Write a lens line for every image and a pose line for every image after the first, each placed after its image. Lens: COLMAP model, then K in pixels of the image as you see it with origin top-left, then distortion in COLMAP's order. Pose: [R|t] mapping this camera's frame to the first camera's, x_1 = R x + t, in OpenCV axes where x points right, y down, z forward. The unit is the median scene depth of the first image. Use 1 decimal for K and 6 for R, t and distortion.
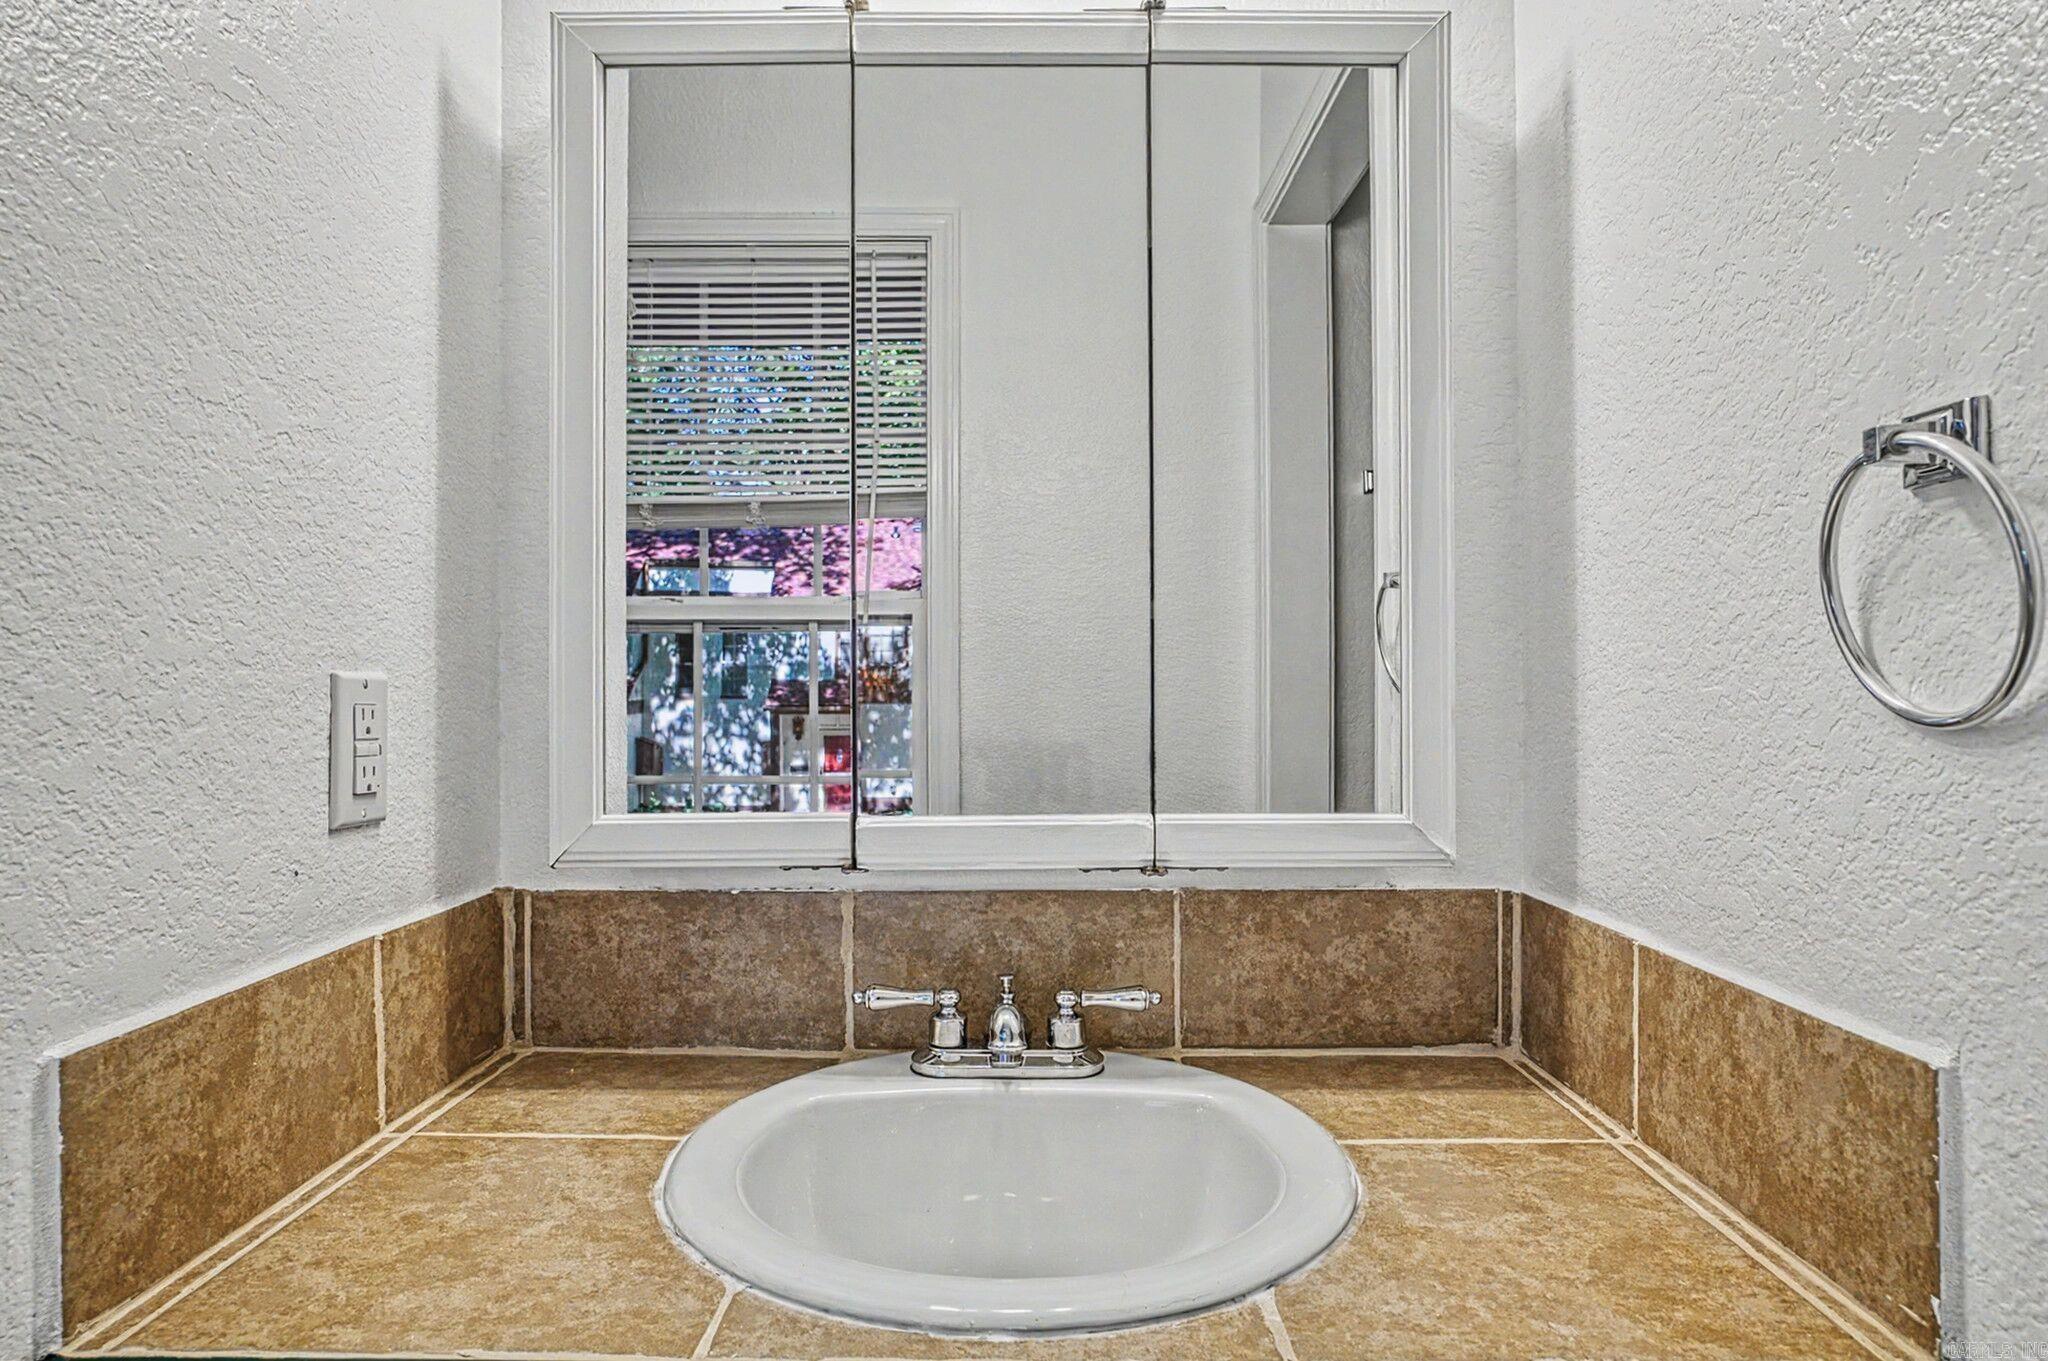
lens RADIAL K [[1230.8, 0, 1007.5], [0, 1230.8, 677.1], [0, 0, 1]] dist [-0.037973, 0.031807]
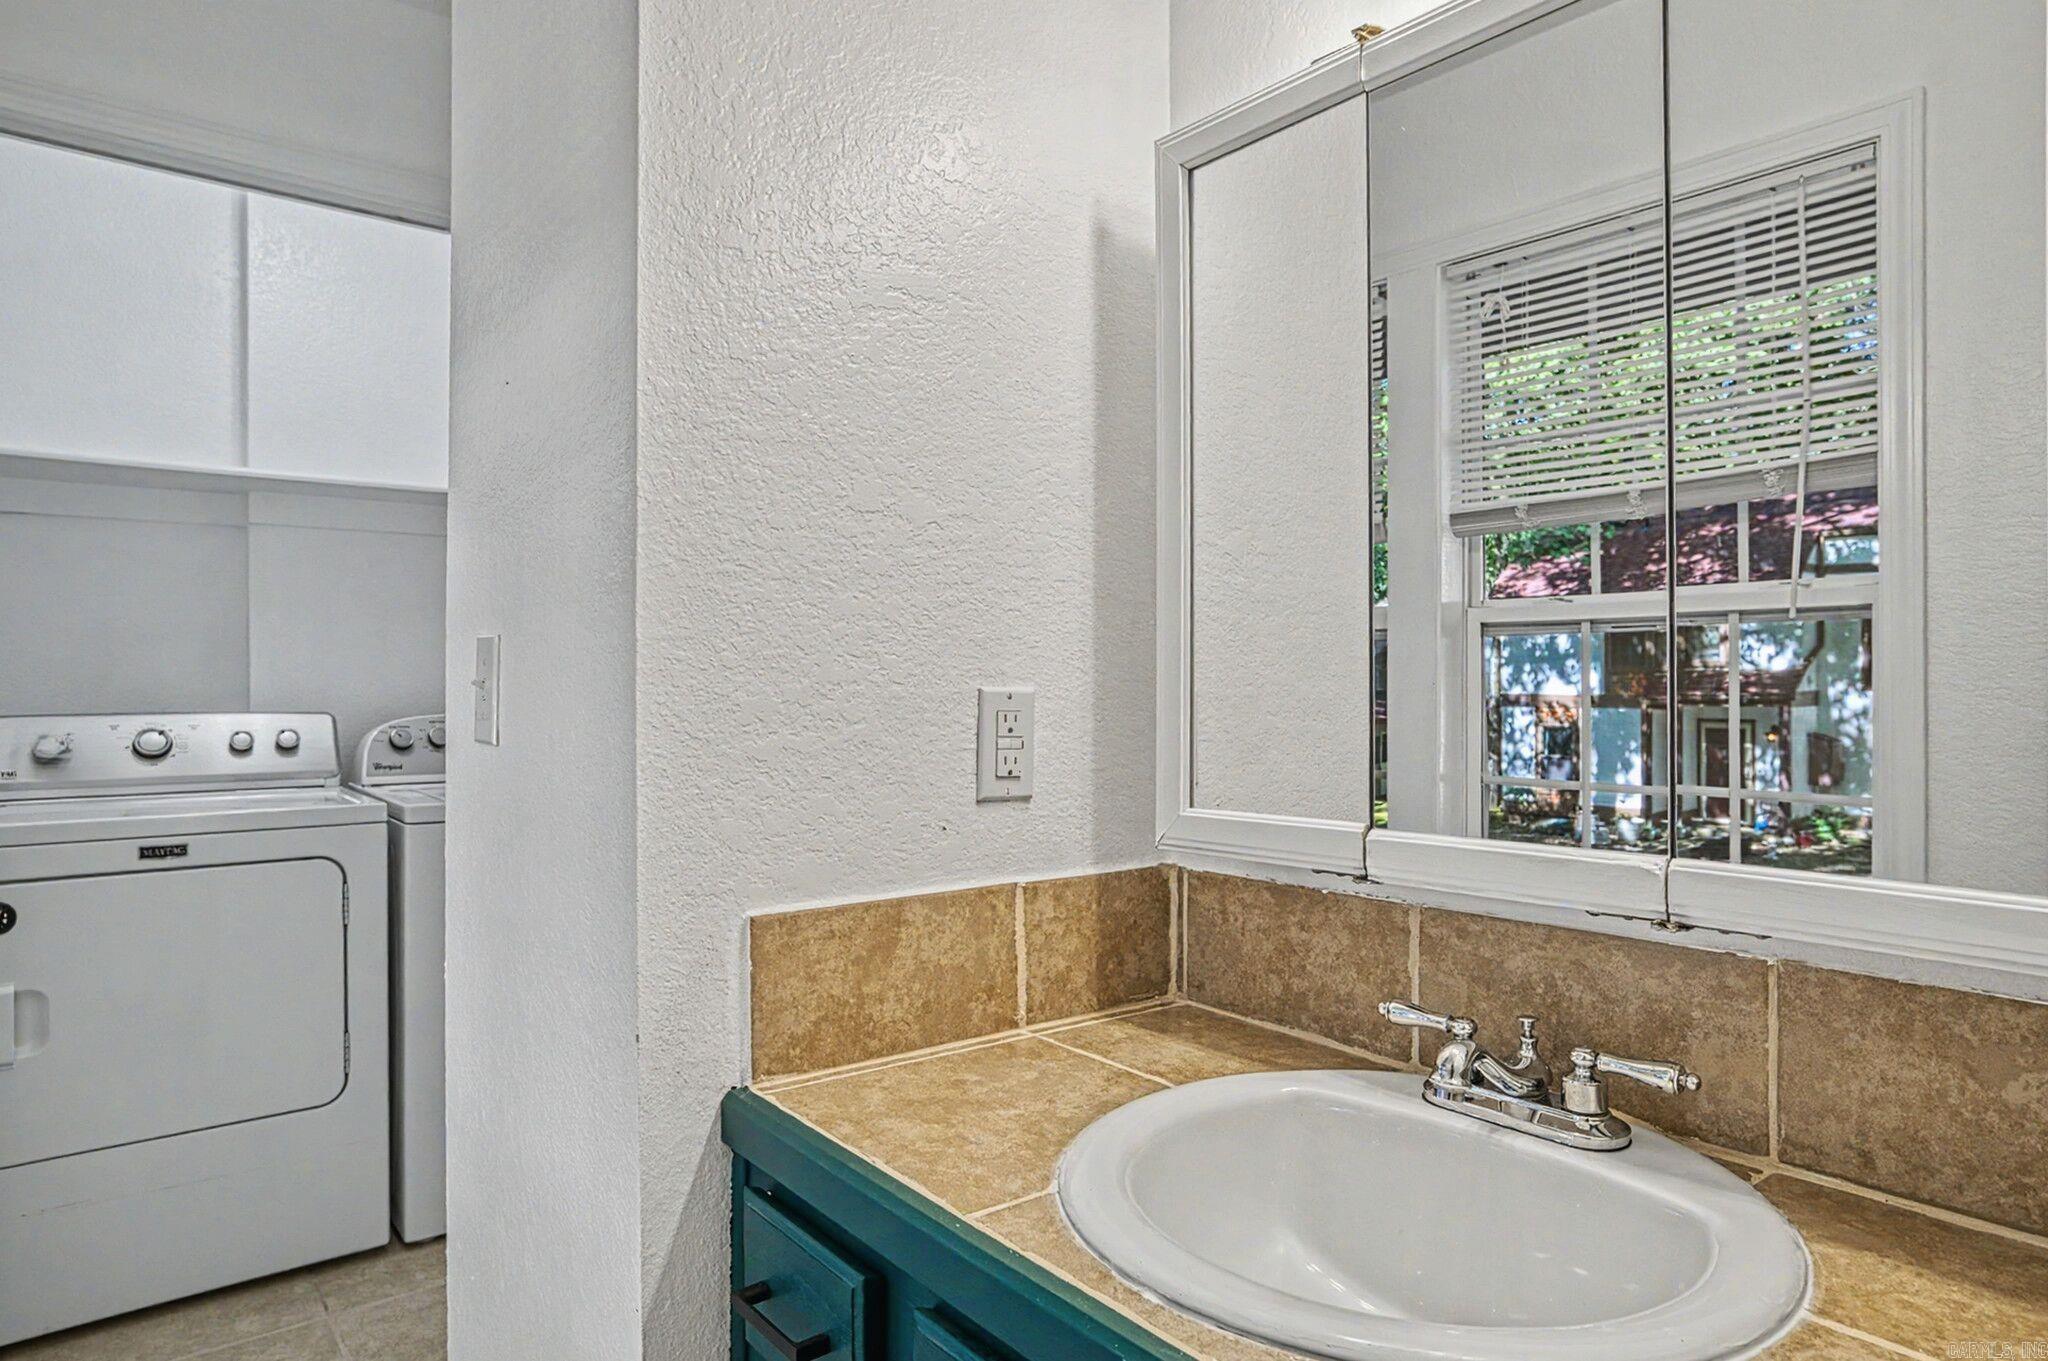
lens RADIAL K [[1230.8, 0, 1007.5], [0, 1230.8, 677.1], [0, 0, 1]] dist [-0.037973, 0.031807]
pose [[0.618783, -0.004495, -0.785549, 0.493596], [0.002906, 0.999990, -0.003433, -0.009510], [0.785557, -0.000159, 0.618790, 0.135807]]
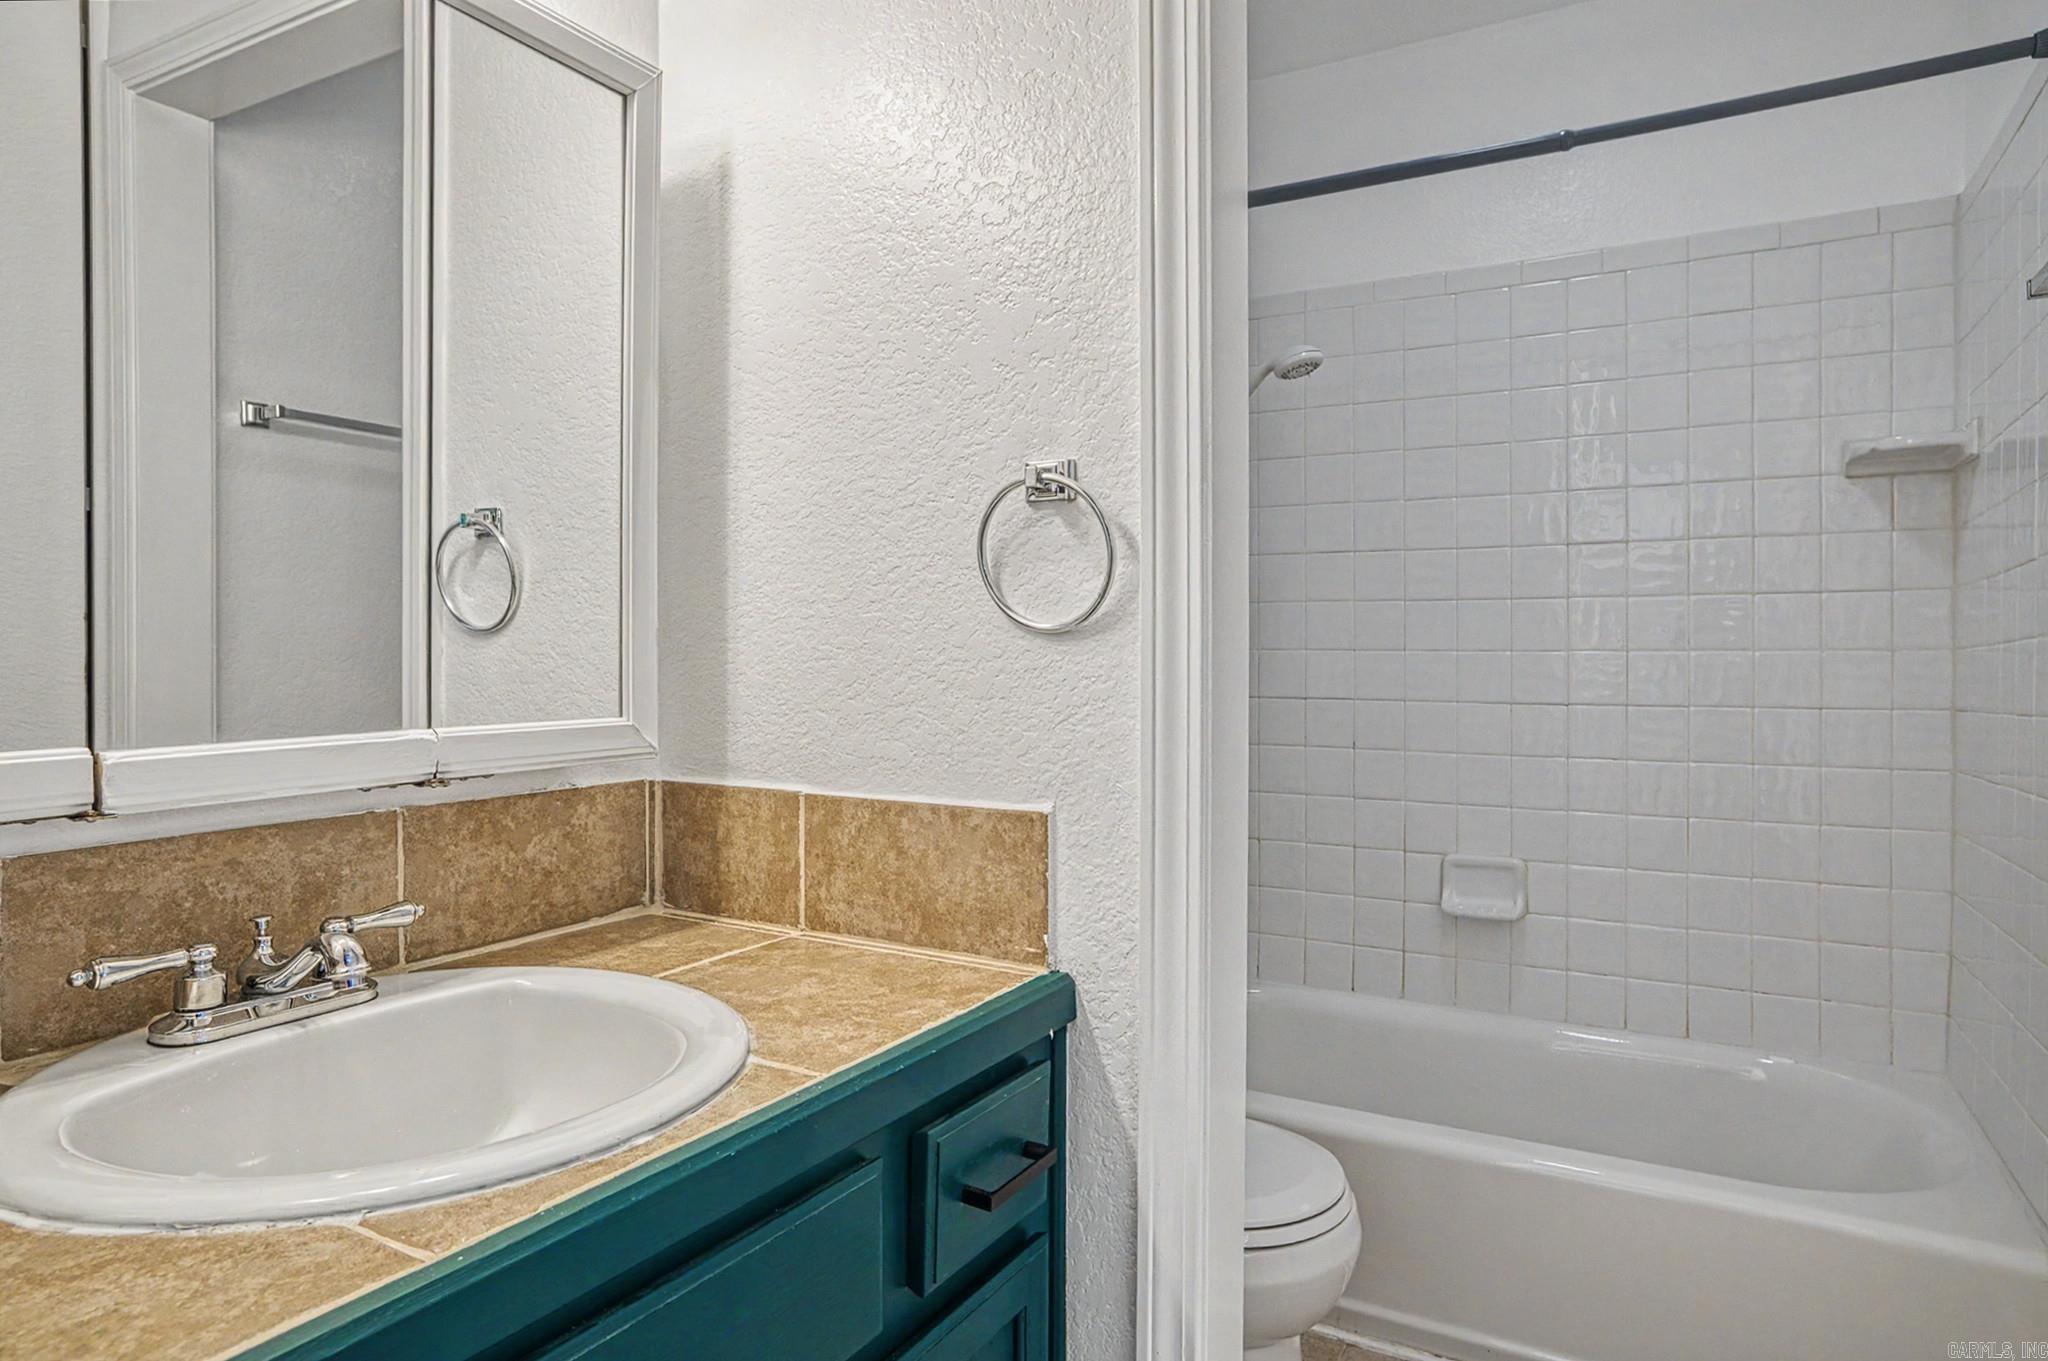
lens RADIAL K [[1227.0, 0, 1027.3], [0, 1227.0, 658.5], [0, 0, 1]] dist [-0.019244, 0.032867]
pose [[0.482971, -0.002910, 0.875631, -0.540999], [-0.008753, 0.999928, 0.008151, 0.040218], [-0.875592, -0.011601, 0.482911, 0.069013]]
